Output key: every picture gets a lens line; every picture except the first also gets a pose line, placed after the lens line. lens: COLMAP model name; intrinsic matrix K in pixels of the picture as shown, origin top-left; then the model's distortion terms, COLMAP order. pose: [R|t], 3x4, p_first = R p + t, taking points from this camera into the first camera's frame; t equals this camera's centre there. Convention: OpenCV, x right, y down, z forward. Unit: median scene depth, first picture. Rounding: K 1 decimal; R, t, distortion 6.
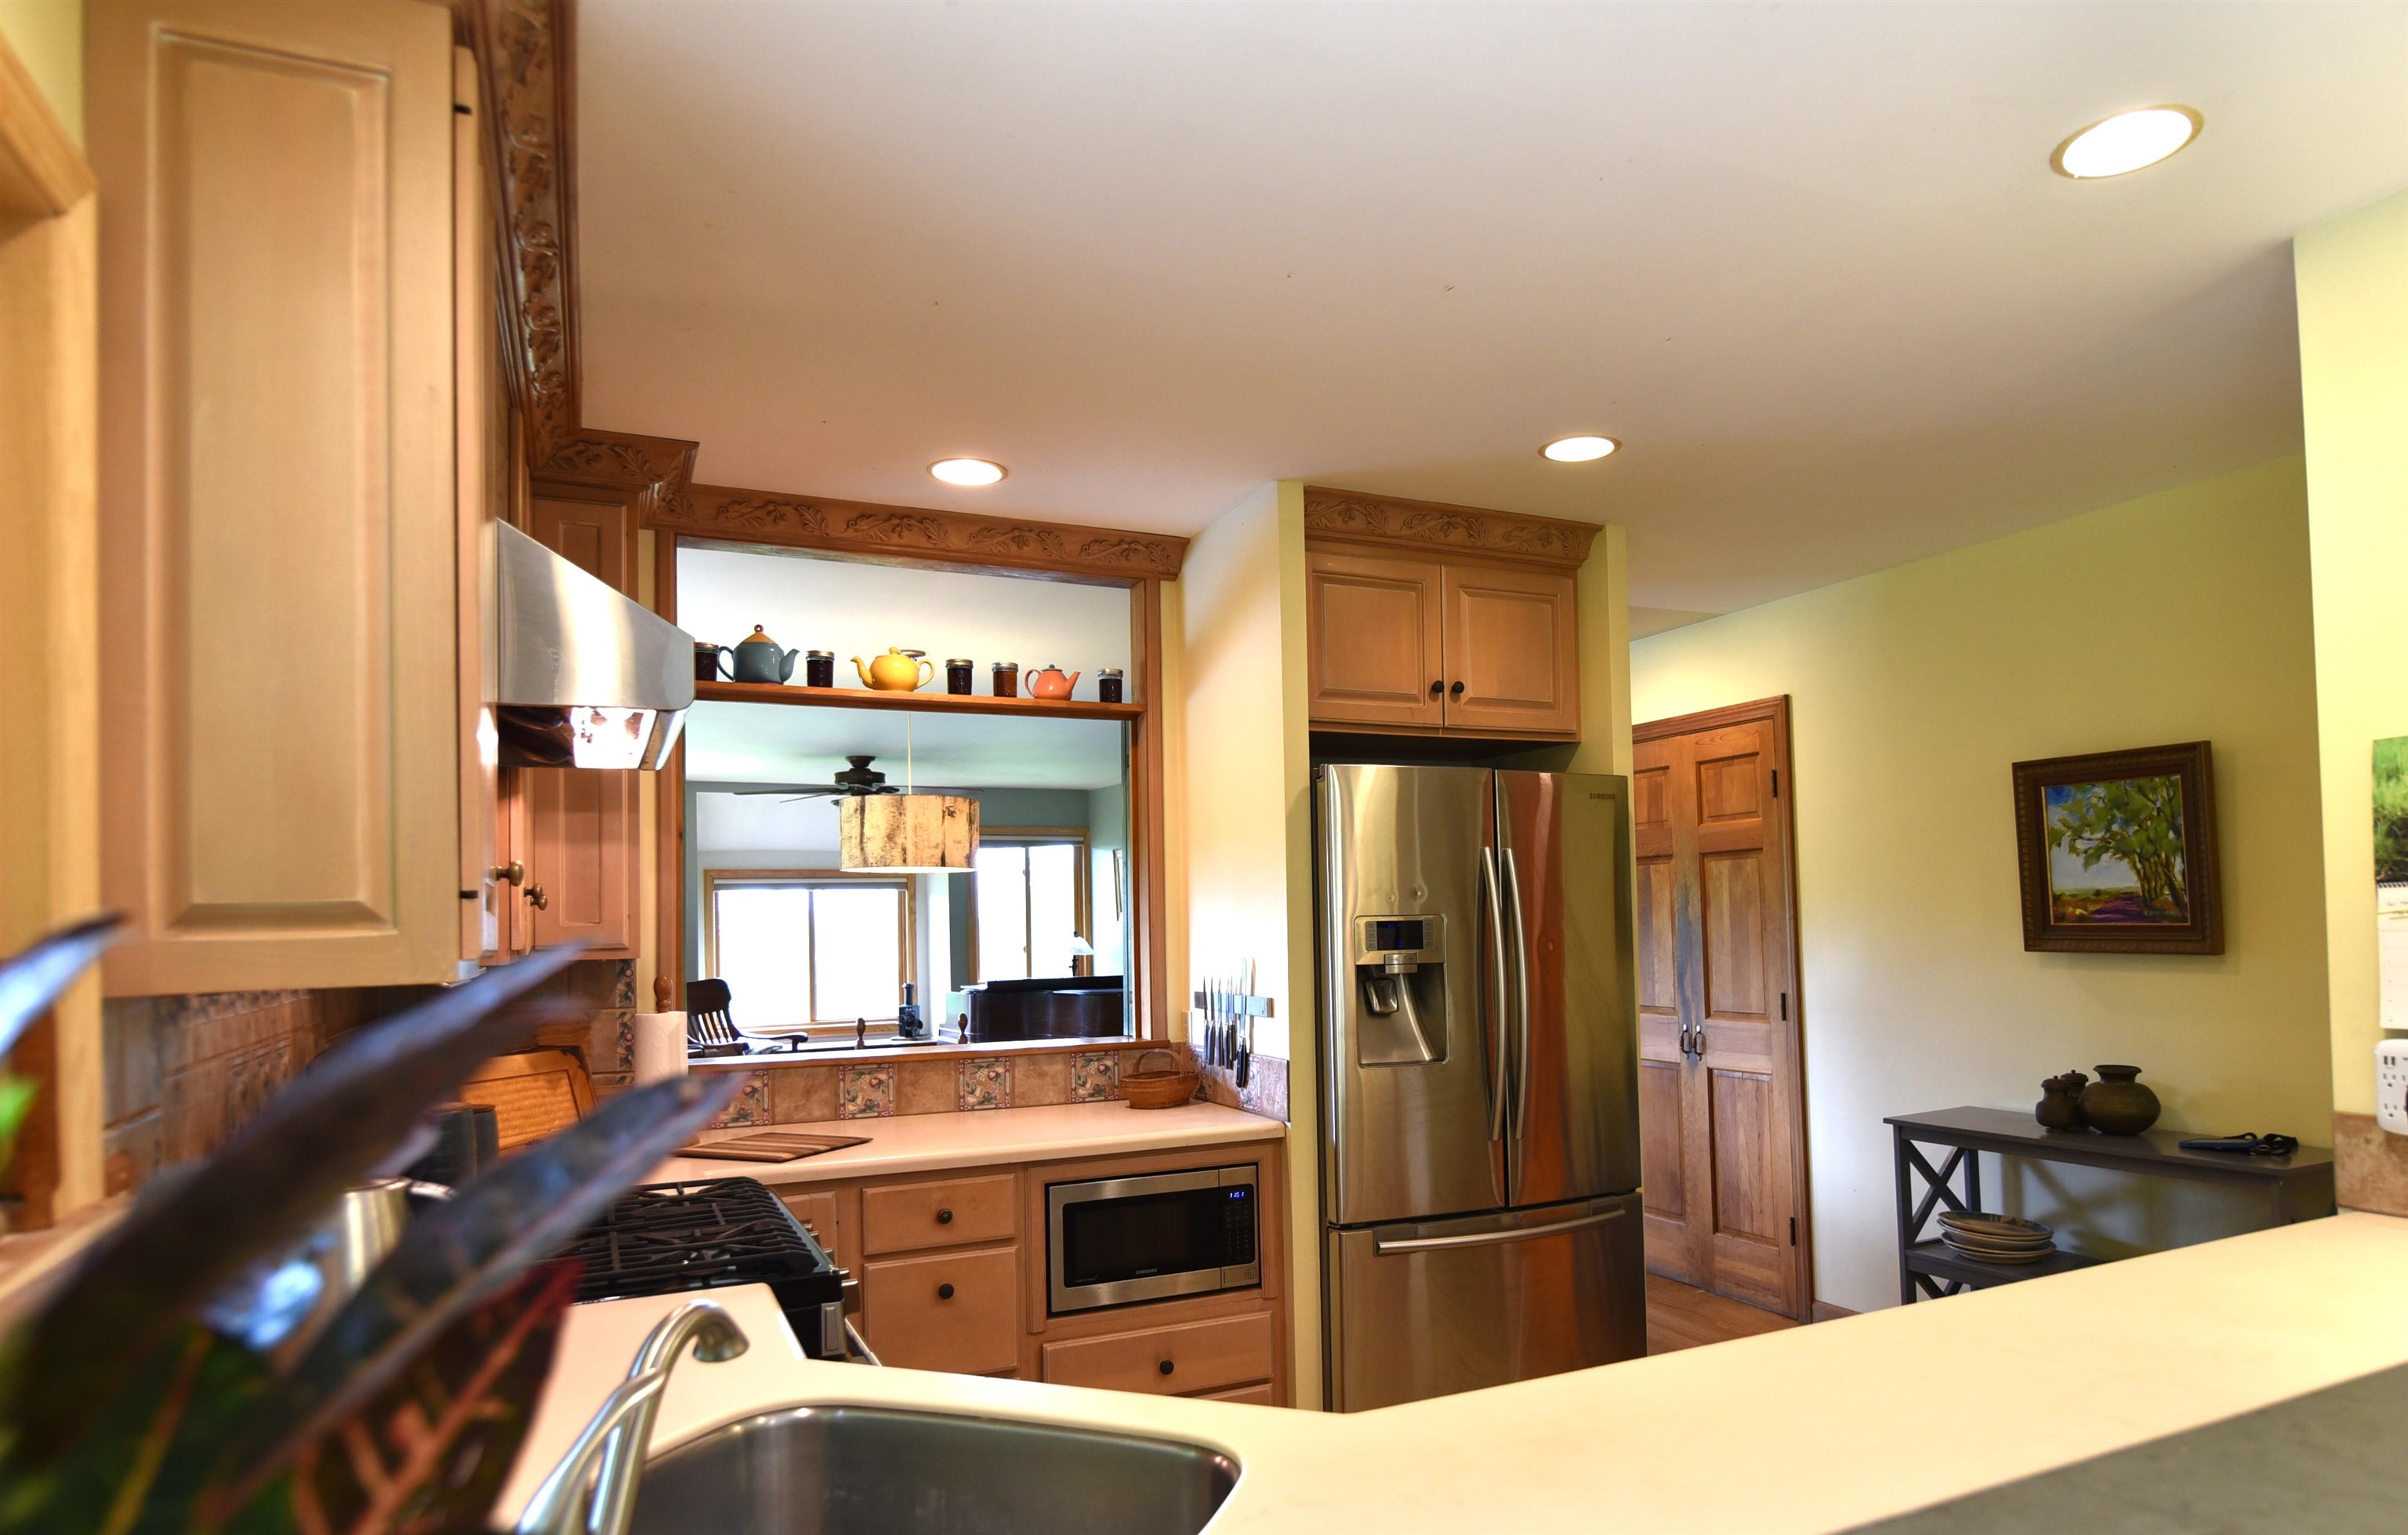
lens RADIAL K [[1430.7, 0, 1288.4], [0, 1430.7, 863.9], [0, 0, 1]] dist [-0.002016, 0.001048]
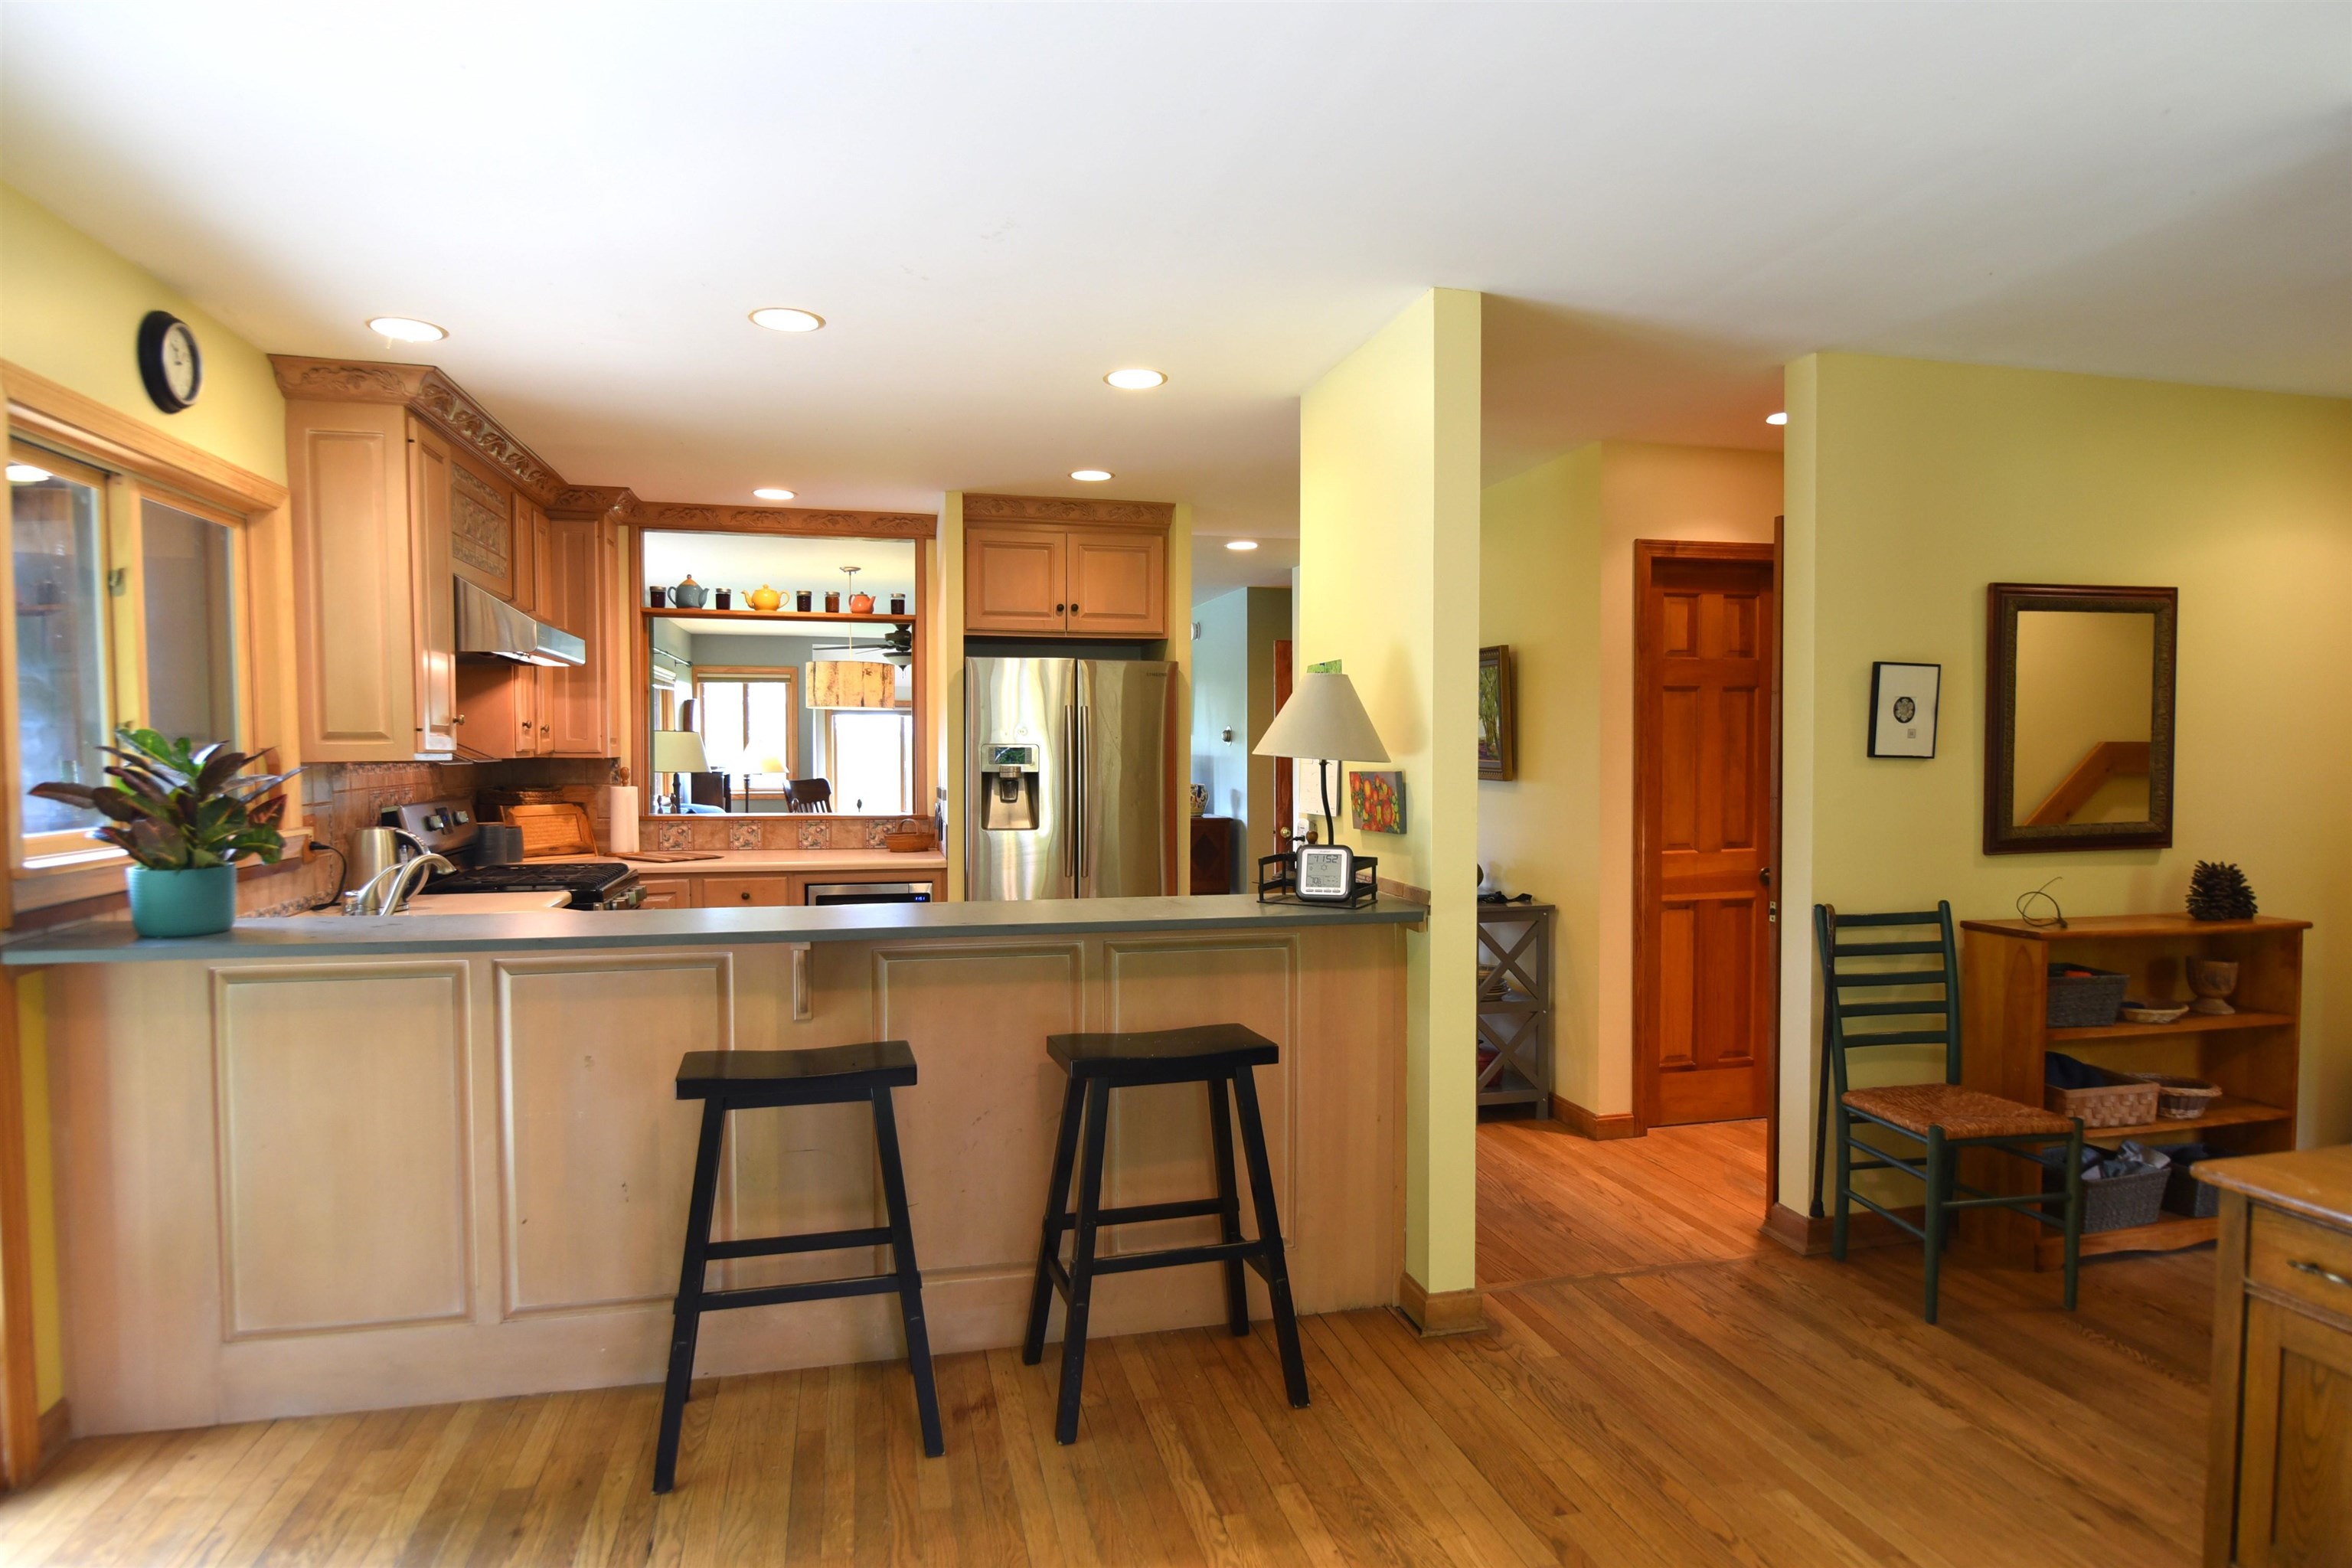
lens RADIAL K [[1314.1, 0, 1174.7], [0, 1314.1, 796.6], [0, 0, 1]] dist [0.006696, 0.000614]
pose [[0.975998, 0.029530, -0.215769, 0.575947], [-0.012323, 0.996665, 0.080661, -0.029785], [0.217431, -0.076066, 0.973107, -0.483505]]
